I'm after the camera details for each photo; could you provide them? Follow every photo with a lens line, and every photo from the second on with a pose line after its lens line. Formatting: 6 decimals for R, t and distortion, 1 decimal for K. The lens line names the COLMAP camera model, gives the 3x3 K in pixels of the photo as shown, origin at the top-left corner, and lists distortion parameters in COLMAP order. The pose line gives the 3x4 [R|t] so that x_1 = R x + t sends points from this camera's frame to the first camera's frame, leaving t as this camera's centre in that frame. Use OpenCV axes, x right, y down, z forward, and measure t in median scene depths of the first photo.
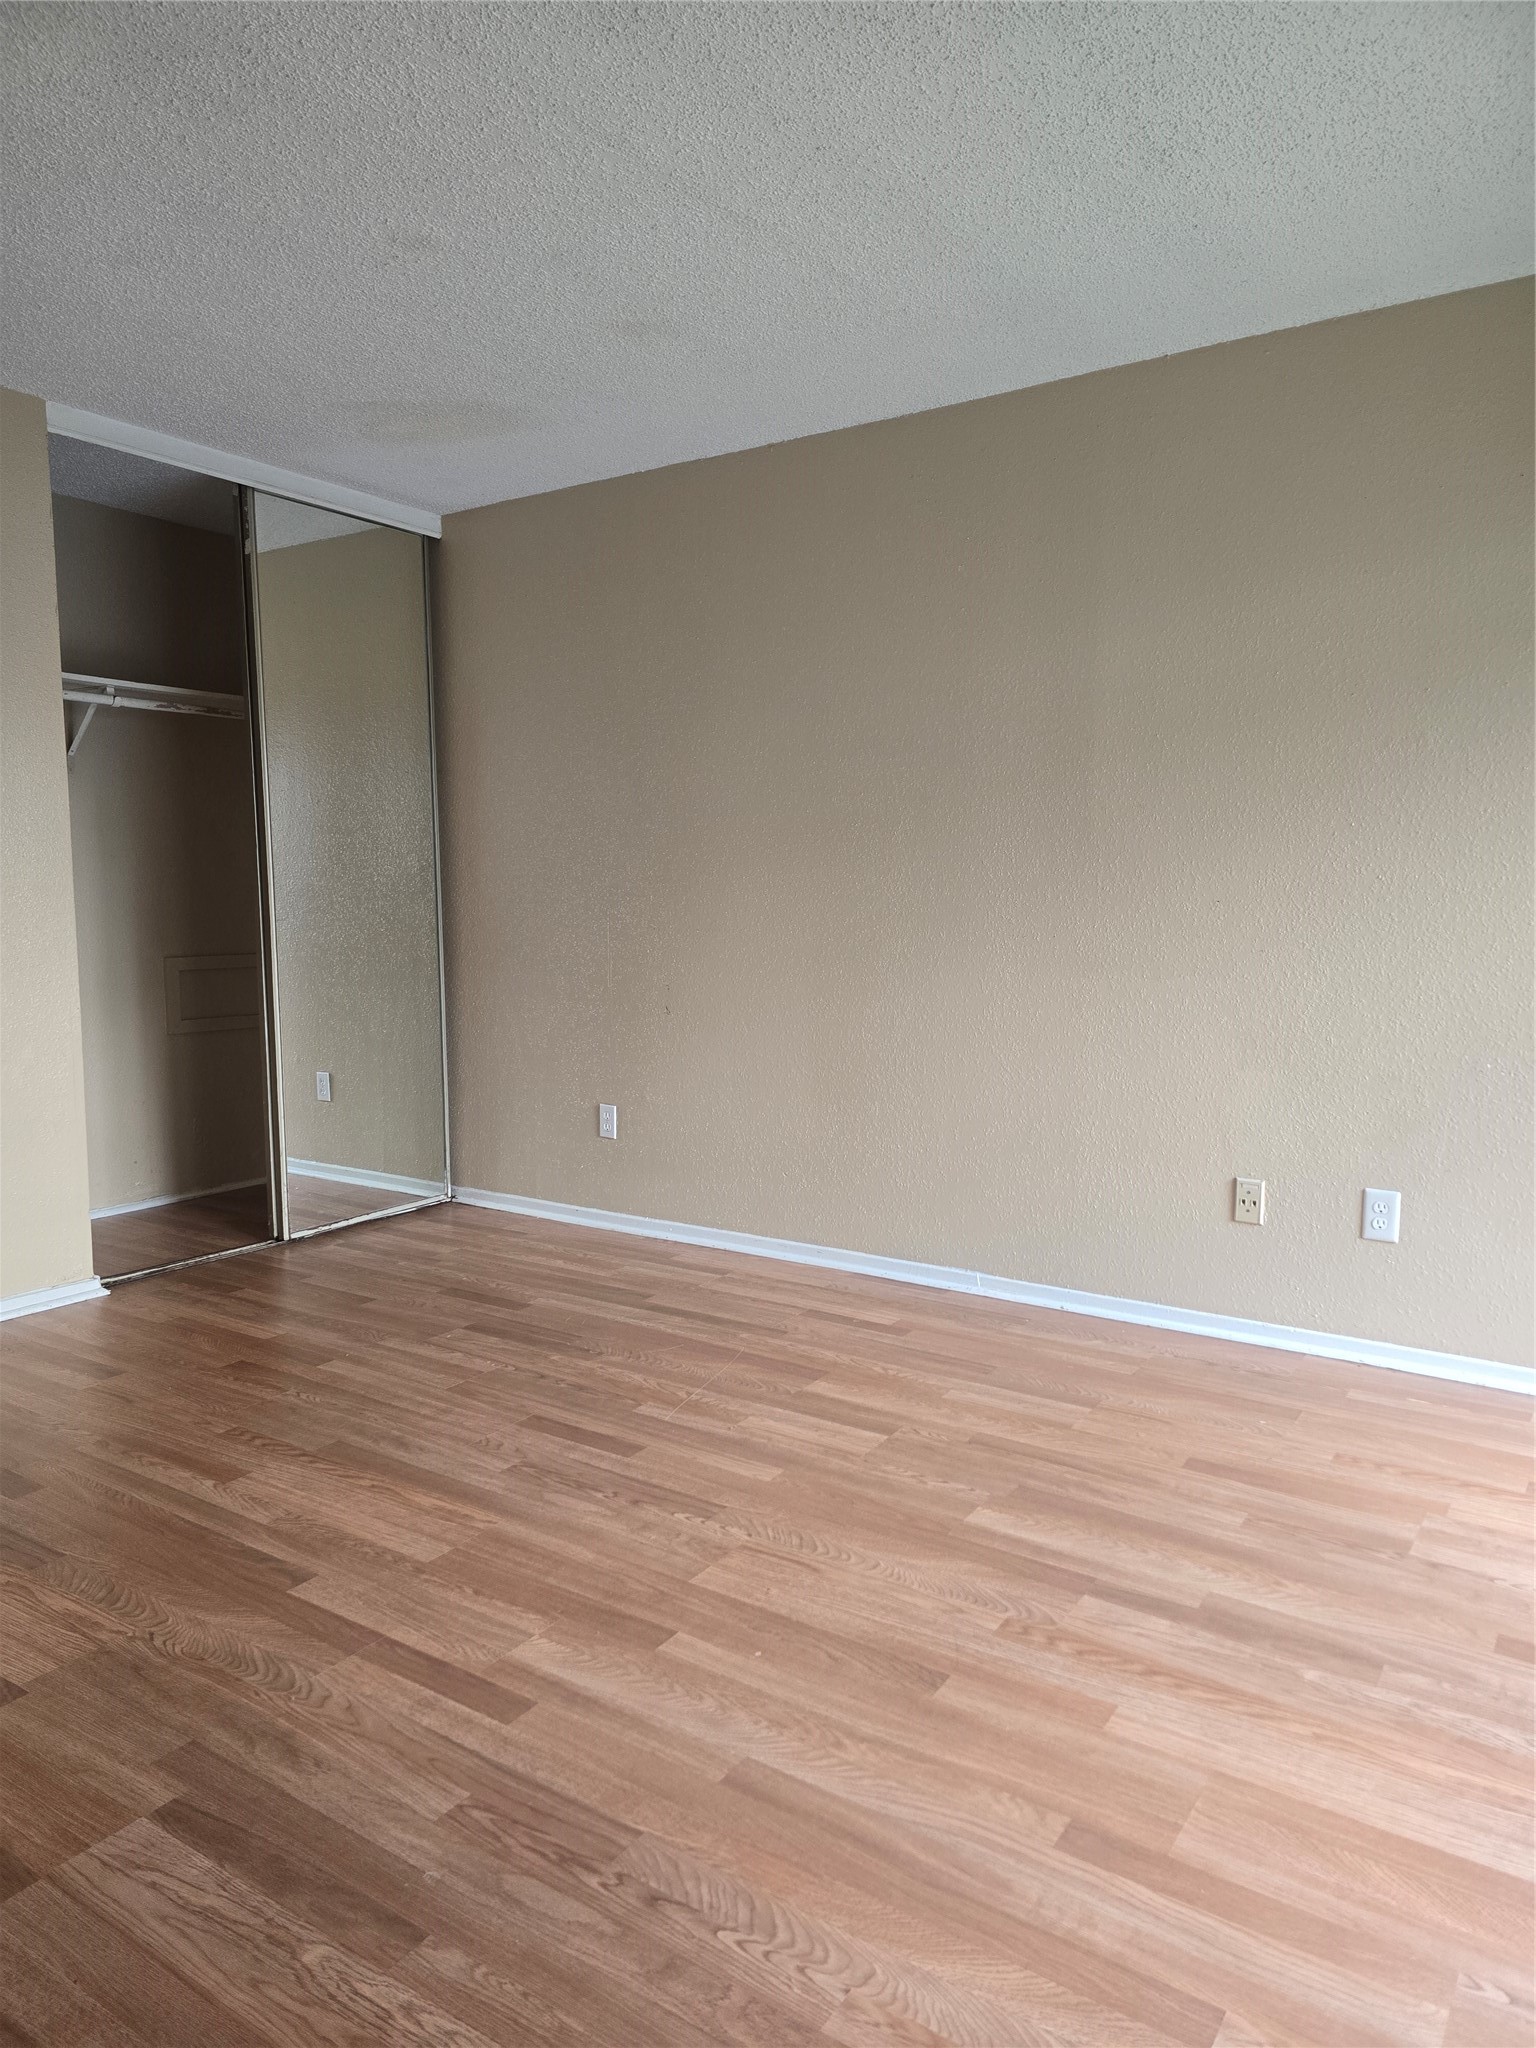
lens RADIAL K [[1370.9, 0, 768.0], [0, 1370.9, 1024.0], [0, 0, 1]] dist [0.061893, -0.046123]
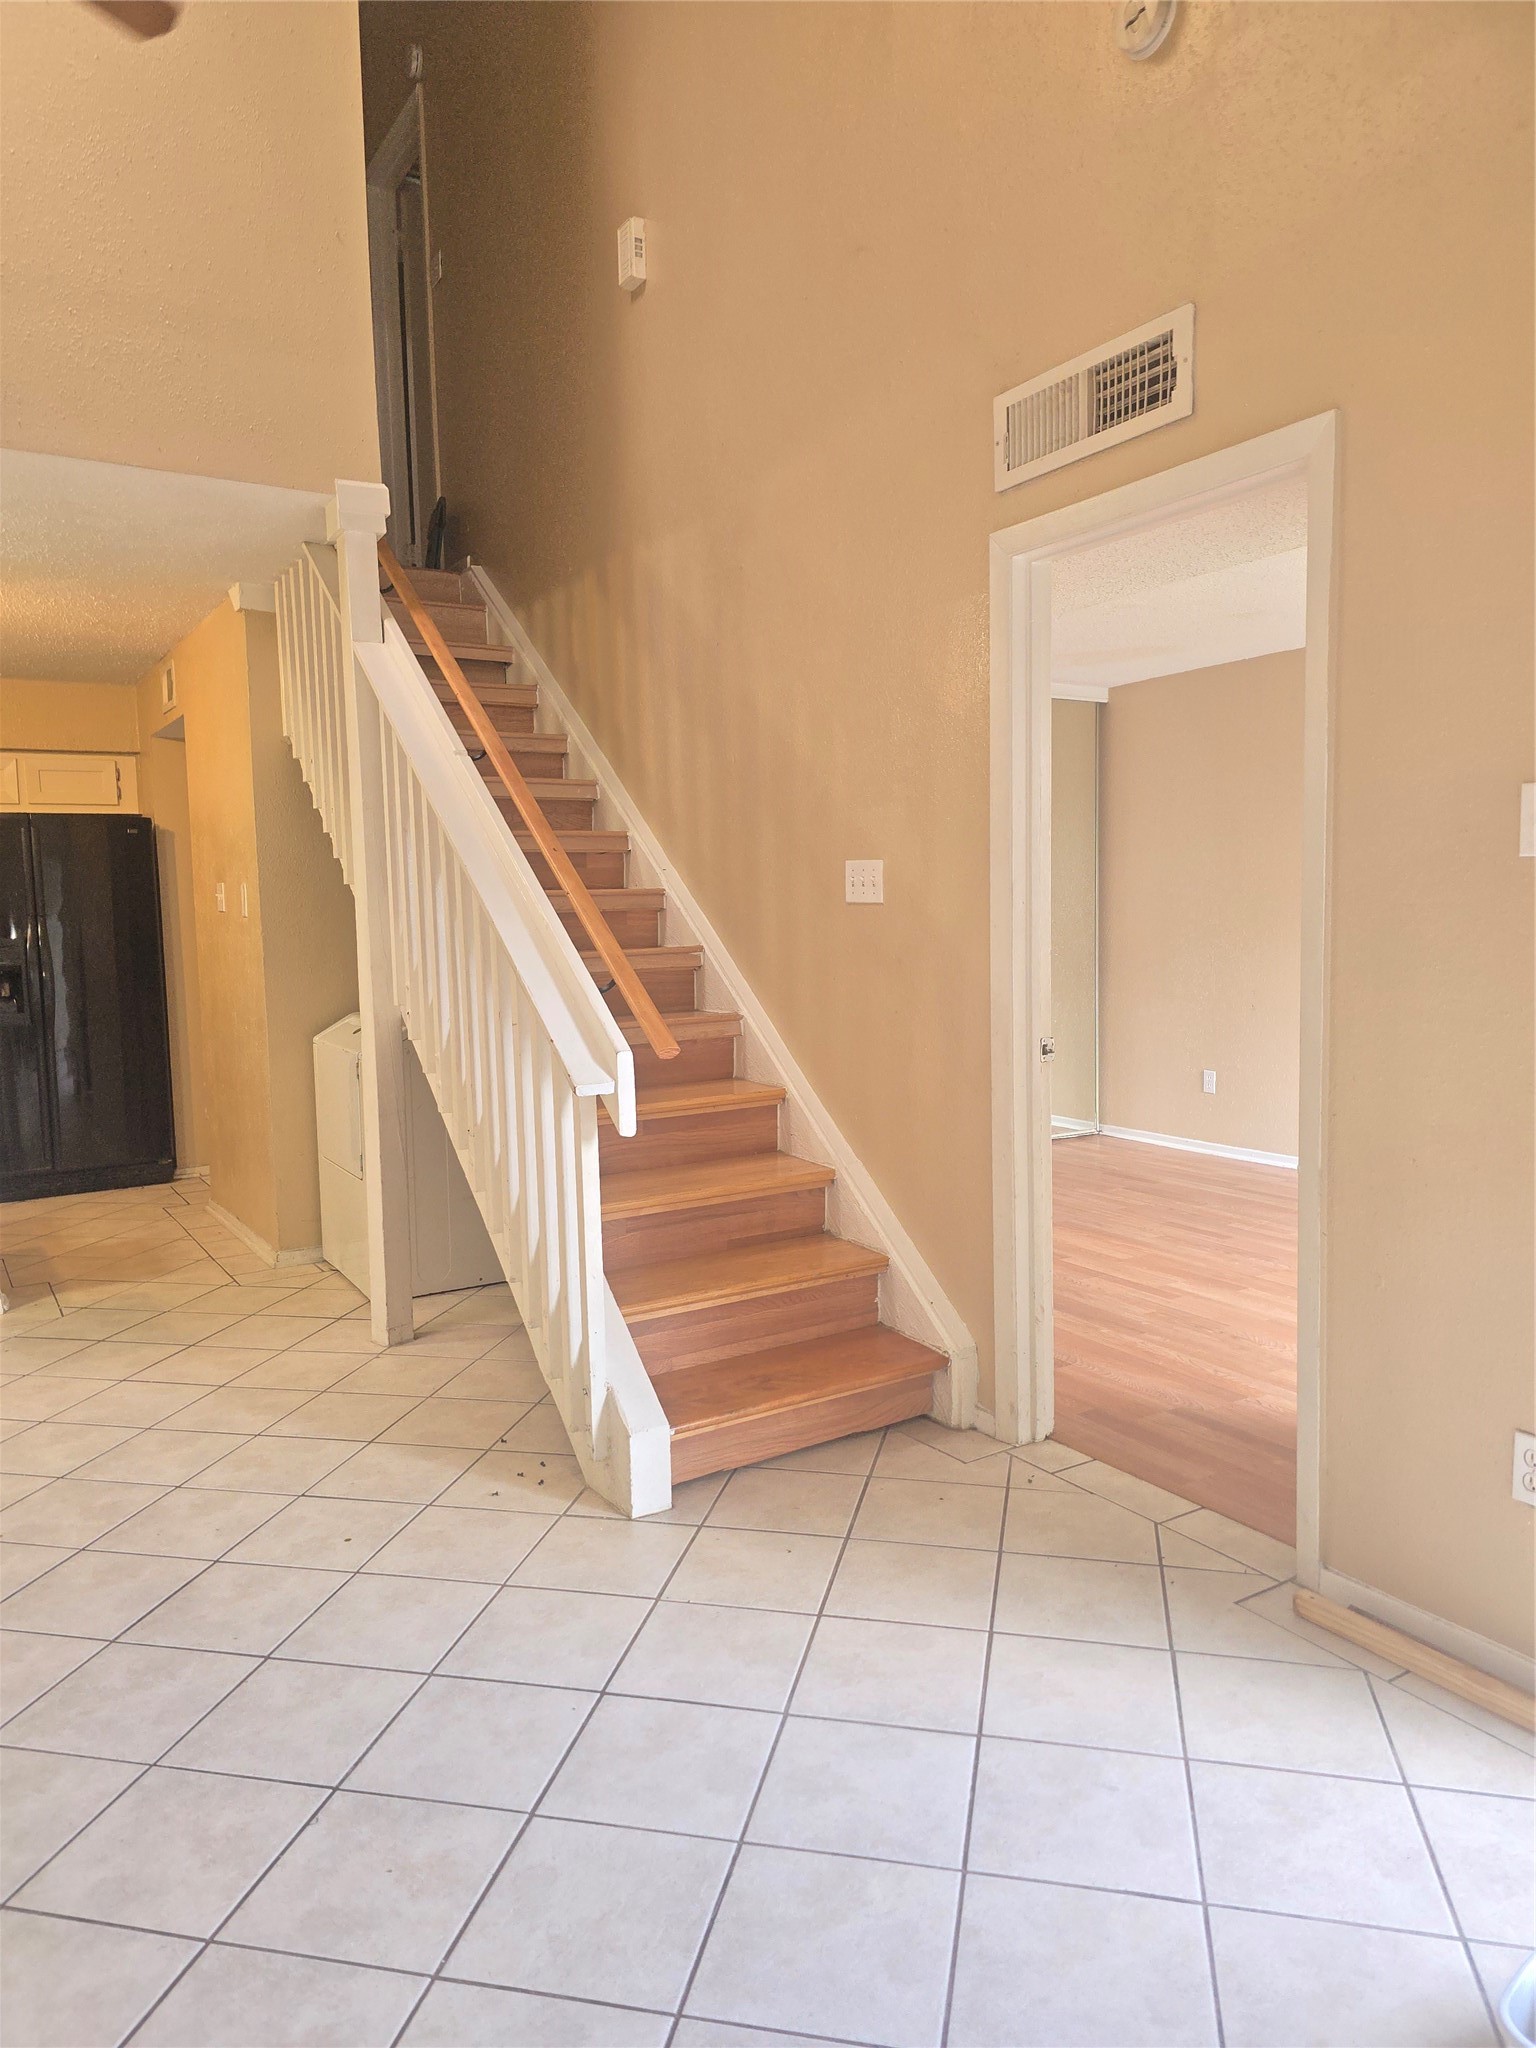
lens RADIAL K [[1370.3, 0, 760.4], [0, 1370.3, 1019.8], [0, 0, 1]] dist [0.068770, -0.059725]
pose [[0.911775, 0.021753, -0.410113, 0.111553], [-0.027644, 0.999582, -0.008439, 0.062602], [0.409759, 0.019032, 0.911995, -1.232434]]
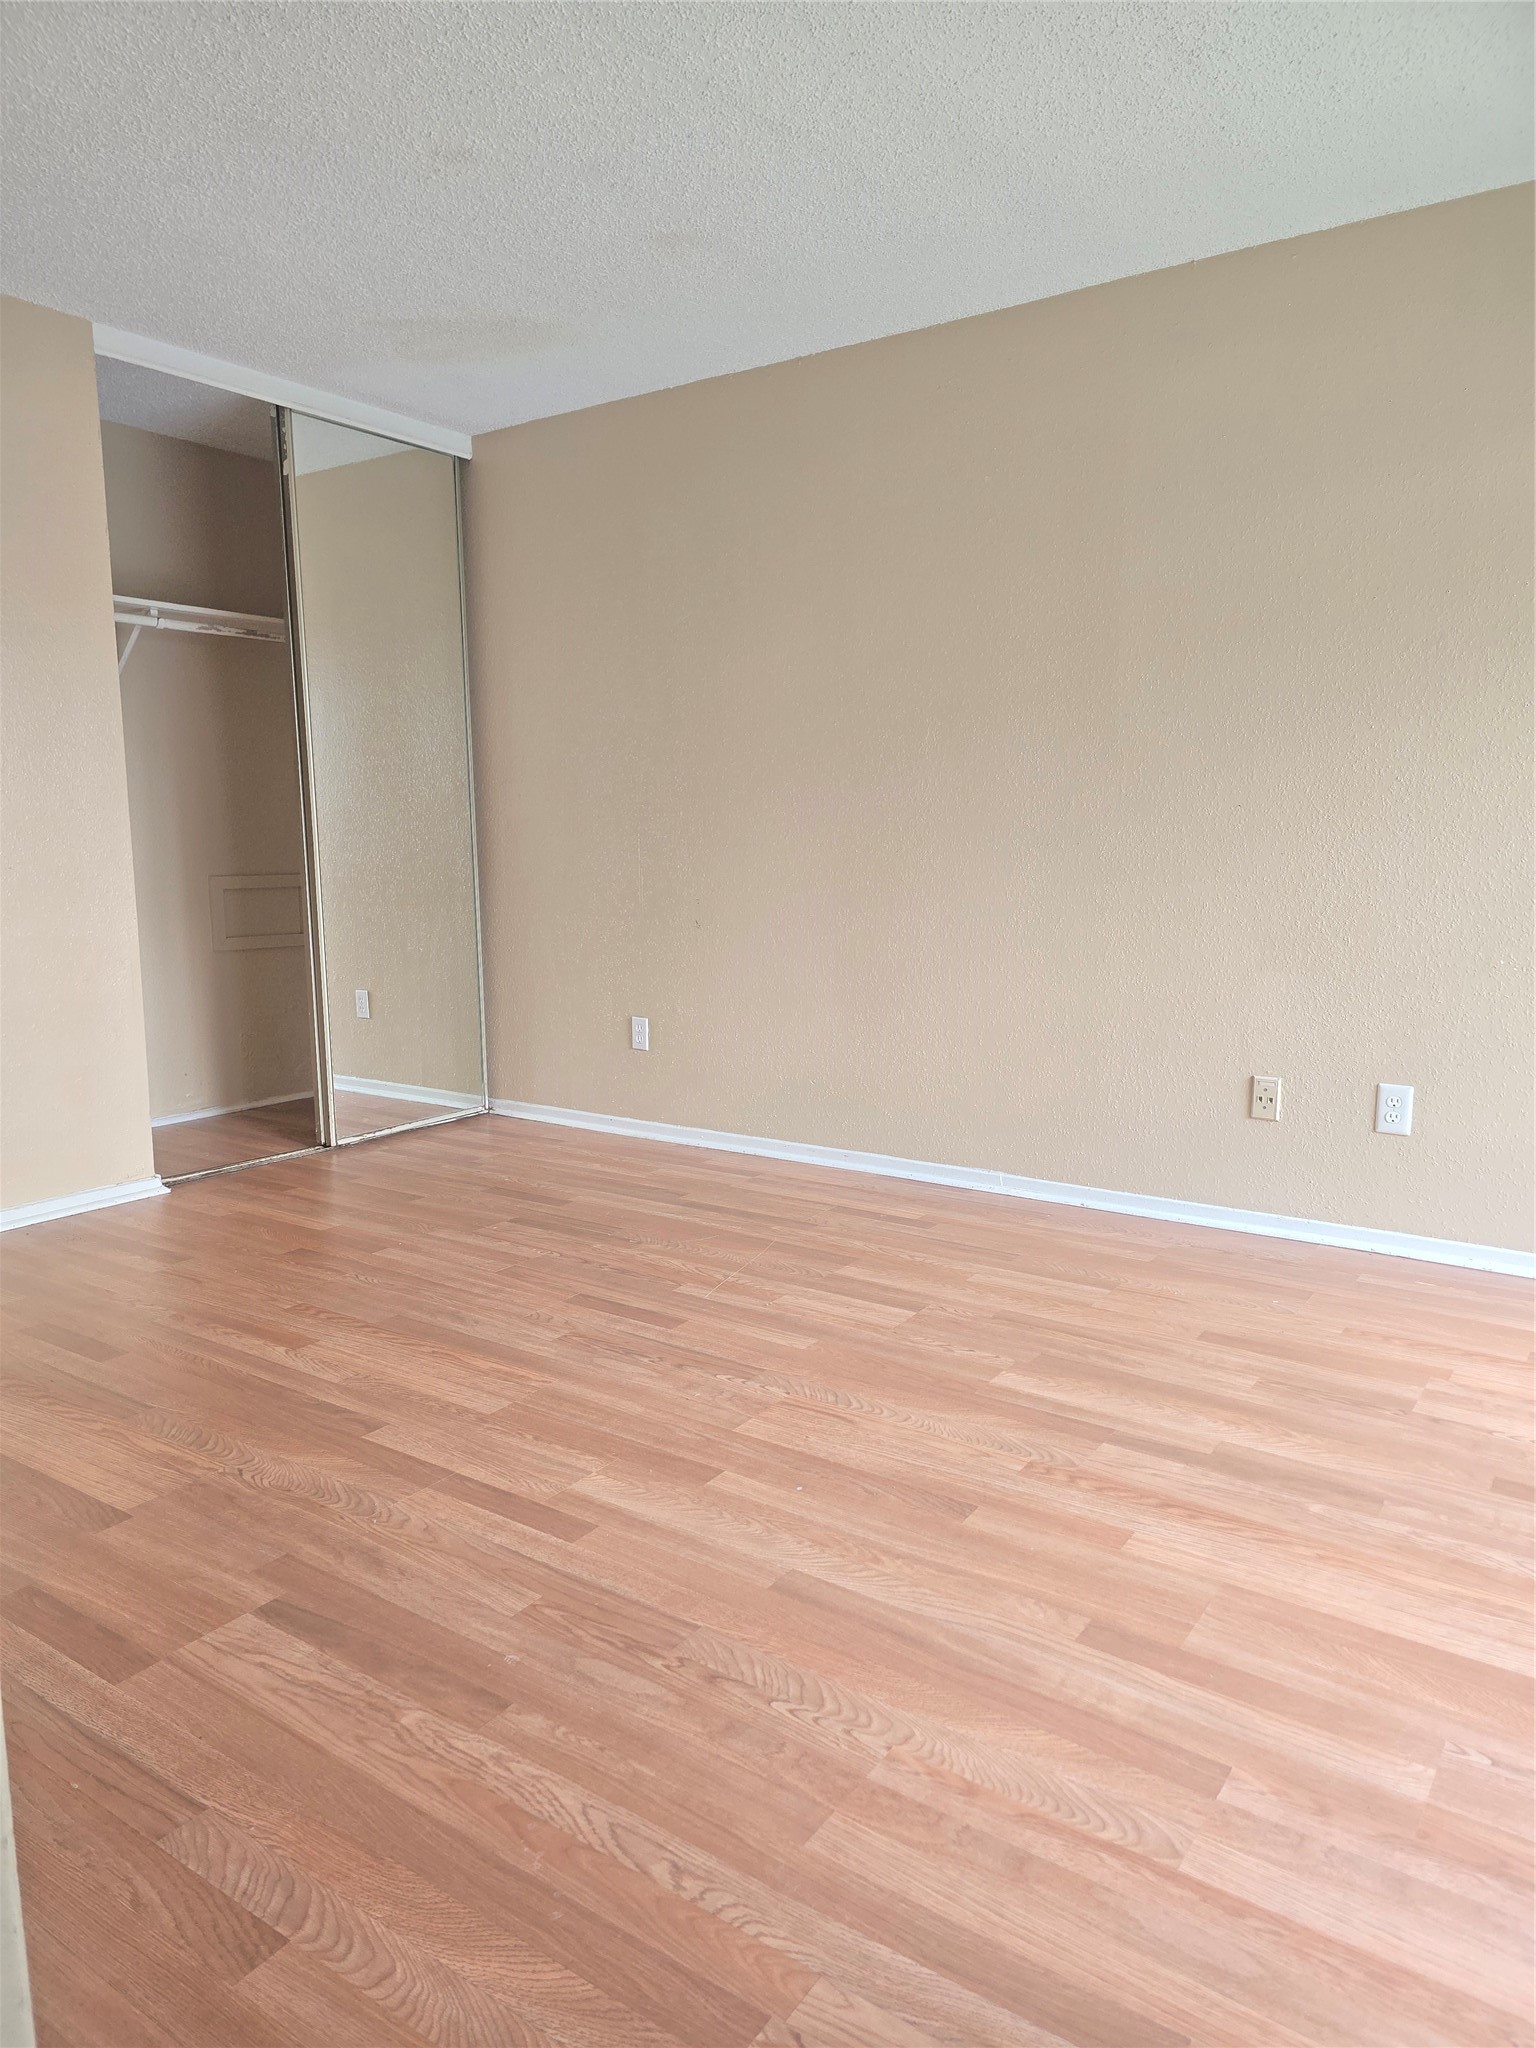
lens RADIAL K [[1370.3, 0, 760.4], [0, 1370.3, 1019.8], [0, 0, 1]] dist [0.068770, -0.059725]
pose [[0.999833, -0.002128, -0.018135, -0.016524], [0.002831, 0.999243, 0.038803, 0.045125], [0.018039, -0.038848, 0.999082, -0.058329]]
